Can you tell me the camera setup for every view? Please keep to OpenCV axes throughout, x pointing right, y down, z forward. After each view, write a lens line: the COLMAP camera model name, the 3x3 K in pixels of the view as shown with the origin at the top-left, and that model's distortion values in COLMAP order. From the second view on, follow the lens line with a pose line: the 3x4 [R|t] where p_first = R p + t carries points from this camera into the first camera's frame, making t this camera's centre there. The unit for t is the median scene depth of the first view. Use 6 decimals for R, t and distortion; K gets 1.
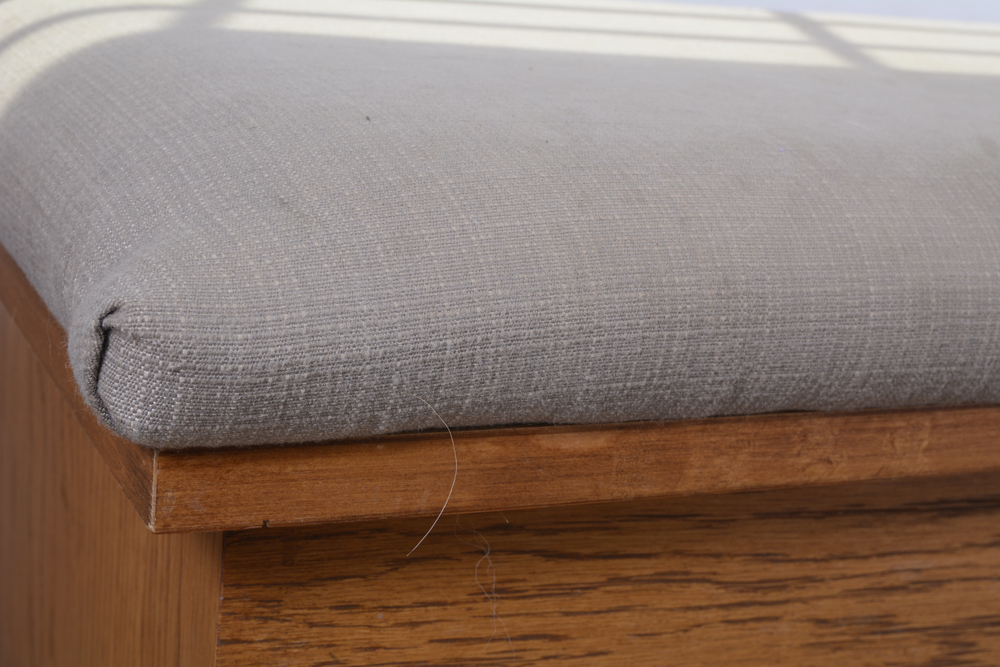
lens RADIAL K [[1865.8, 0, 500.0], [0, 1865.8, 333.5], [0, 0, 1]] dist [-0.047895, -0.064207]
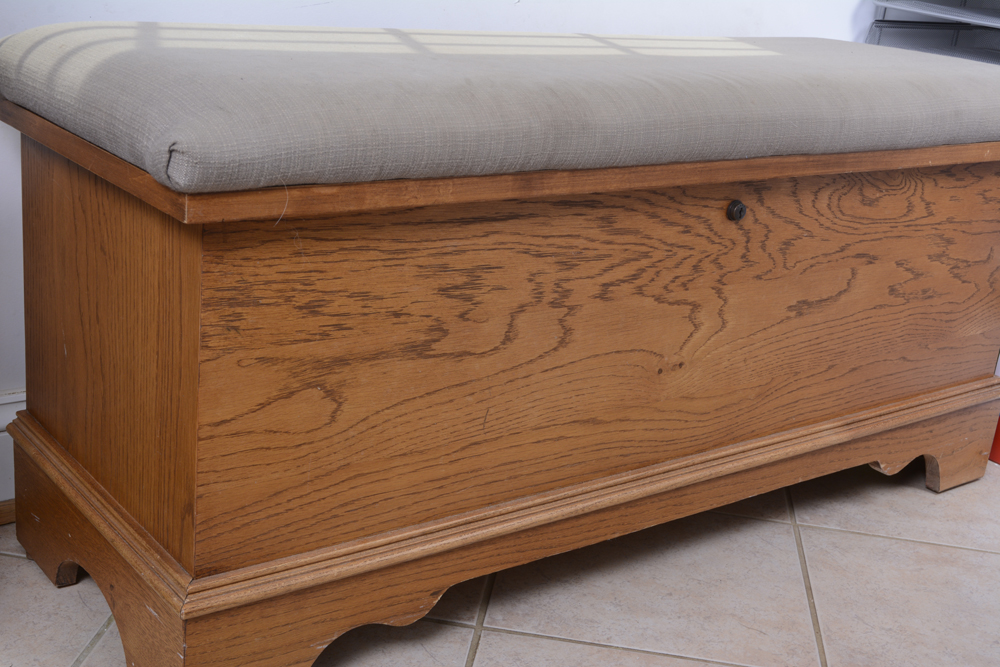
lens RADIAL K [[1326.6, 0, 498.9], [0, 1326.6, 367.4], [0, 0, 1]] dist [-0.025016, 0.035439]
pose [[0.976247, -0.083177, 0.200061, -0.120519], [0.064815, 0.993206, 0.096652, 0.138055], [-0.206741, -0.081390, 0.975005, -0.981490]]
